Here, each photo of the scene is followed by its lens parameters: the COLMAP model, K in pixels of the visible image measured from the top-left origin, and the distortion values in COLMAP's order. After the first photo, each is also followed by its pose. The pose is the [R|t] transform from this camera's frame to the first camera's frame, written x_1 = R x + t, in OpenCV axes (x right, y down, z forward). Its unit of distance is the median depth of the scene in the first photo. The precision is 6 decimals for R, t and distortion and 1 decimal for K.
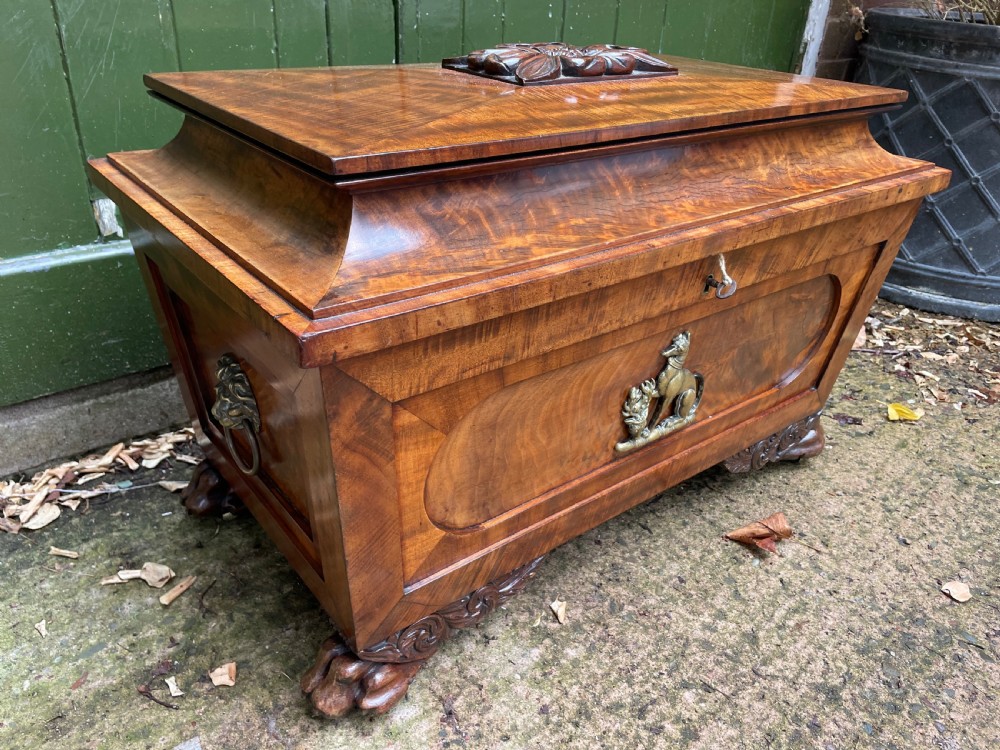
lens RADIAL K [[755.2, 0, 498.0], [0, 755.2, 374.0], [0, 0, 1]] dist [0.075108, -0.103939]
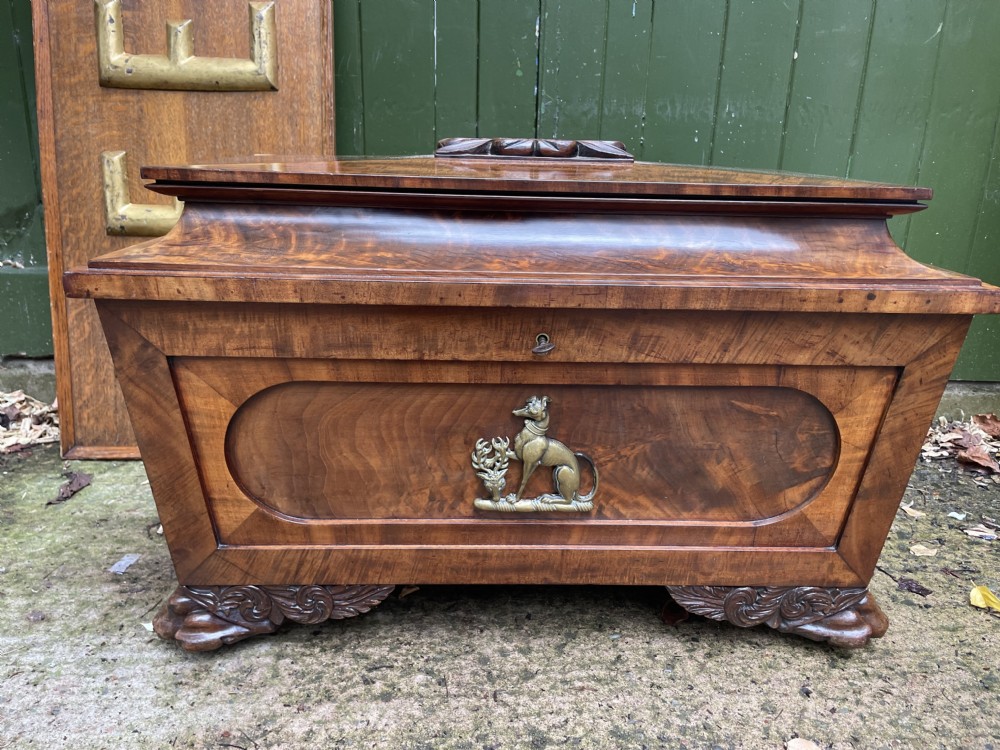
lens RADIAL K [[755.2, 0, 504.6], [0, 755.2, 371.8], [0, 0, 1]] dist [0.075108, -0.103939]
pose [[0.793567, 0.162893, -0.586275, 0.799712], [-0.285520, 0.950528, -0.122374, 0.095351], [0.537336, 0.264505, 0.800816, 0.076358]]
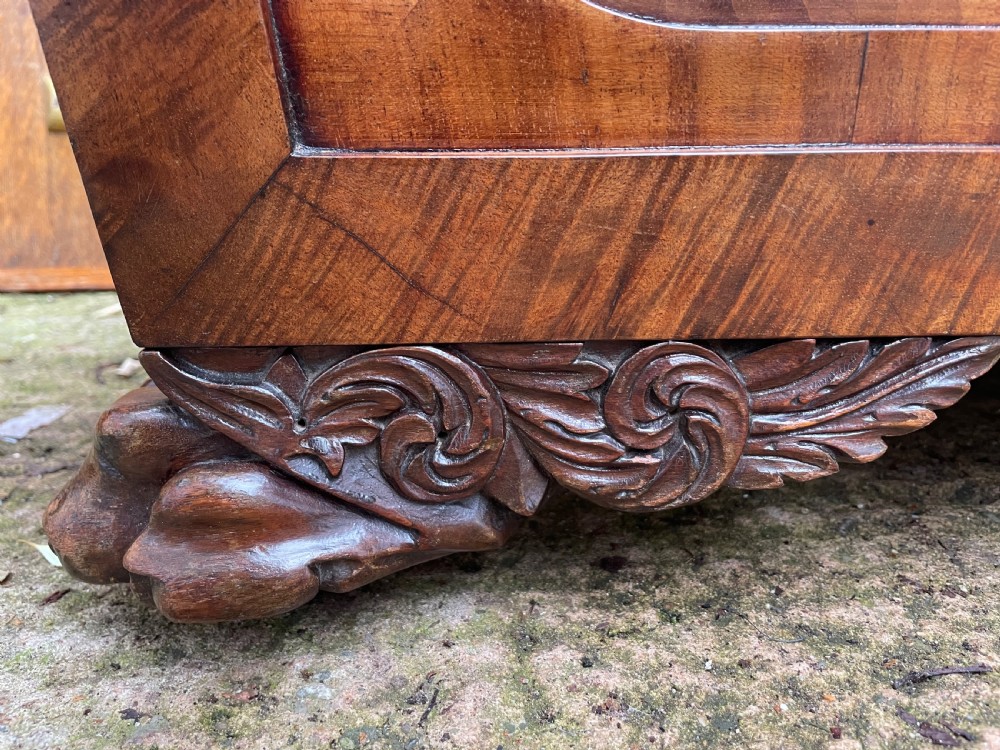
lens RADIAL K [[777.1, 0, 507.8], [0, 777.1, 372.7], [0, 0, 1]] dist [0.034358, -0.064235]
pose [[0.788181, 0.141930, -0.598854, 0.194682], [-0.261124, 0.958241, -0.116572, 0.351103], [0.557301, 0.248255, 0.792329, 0.568297]]
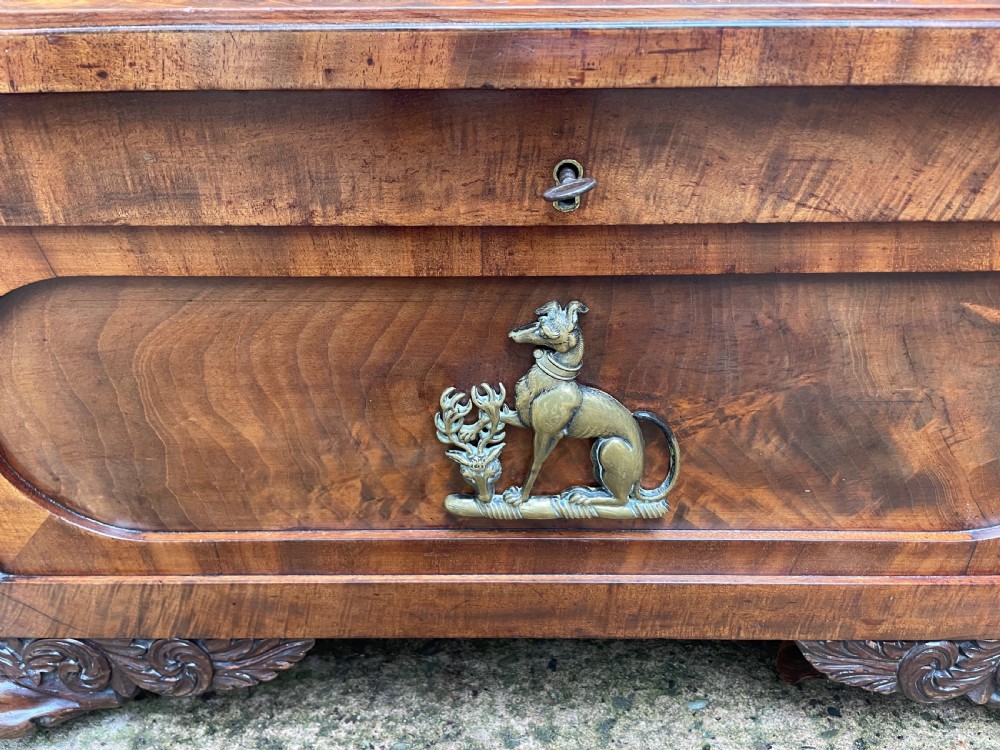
lens RADIAL K [[755.2, 0, 500.8], [0, 755.2, 377.5], [0, 0, 1]] dist [0.075108, -0.103939]
pose [[0.763018, 0.219509, -0.607964, 0.566912], [-0.275193, 0.961388, 0.001738, 0.054014], [0.584870, 0.165981, 0.793963, 0.451606]]
